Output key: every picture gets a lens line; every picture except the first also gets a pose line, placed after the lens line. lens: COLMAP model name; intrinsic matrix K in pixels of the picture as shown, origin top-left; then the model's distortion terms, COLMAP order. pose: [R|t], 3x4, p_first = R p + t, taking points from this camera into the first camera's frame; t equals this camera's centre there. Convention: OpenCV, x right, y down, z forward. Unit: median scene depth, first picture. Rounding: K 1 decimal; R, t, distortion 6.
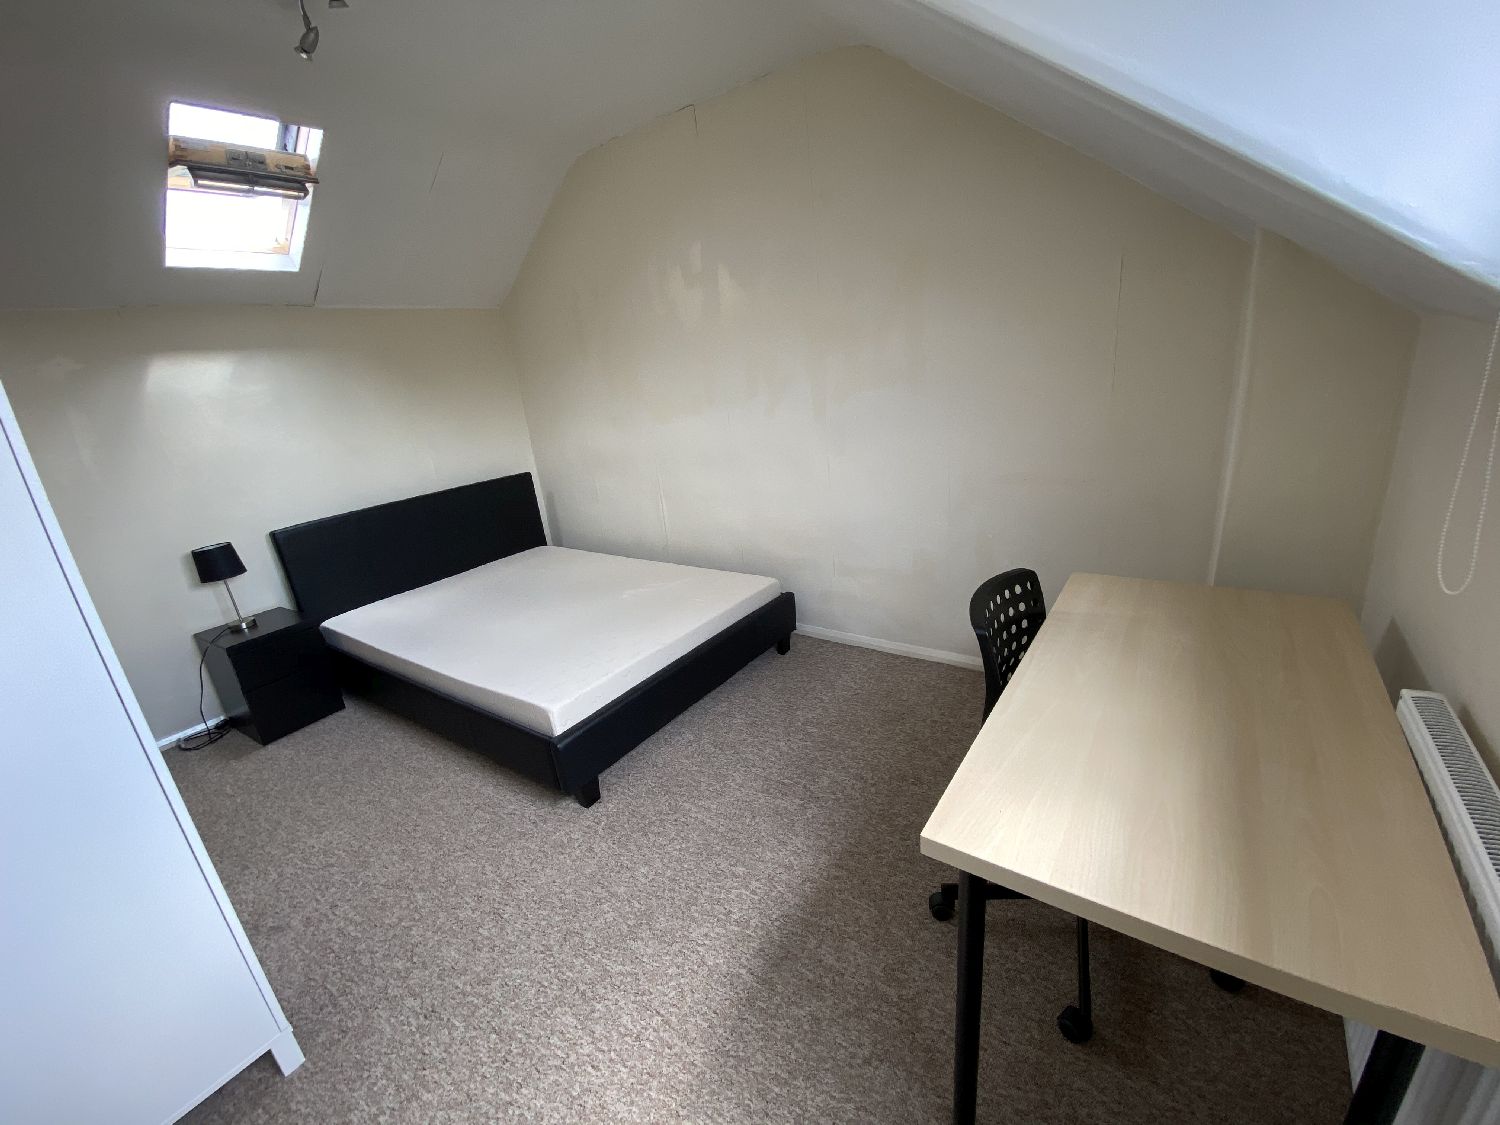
lens RADIAL K [[608.0, 0, 752.9], [0, 608.0, 563.7], [0, 0, 1]] dist [0.038769, -0.027351]
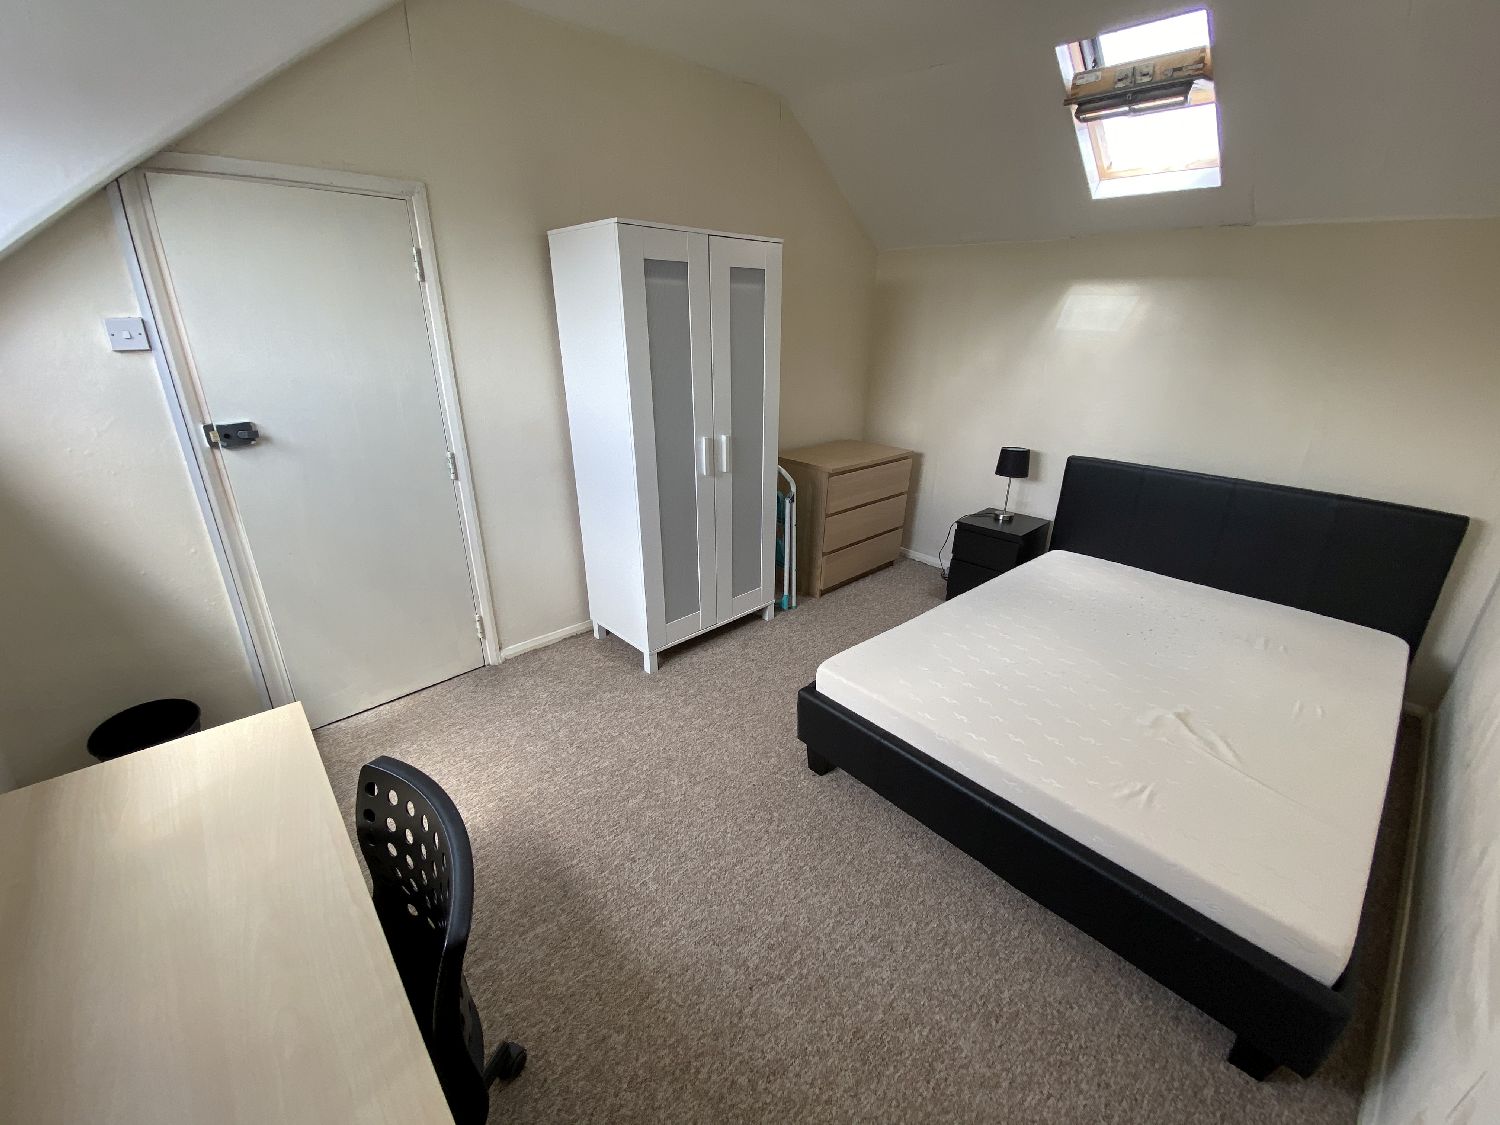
lens RADIAL K [[608.0, 0, 752.9], [0, 608.0, 563.7], [0, 0, 1]] dist [0.038769, -0.027351]
pose [[-0.211848, 0.450152, -0.867458, 0.434482], [-0.296573, 0.816137, 0.495949, -0.325816], [0.931217, 0.362330, -0.039394, 0.727587]]
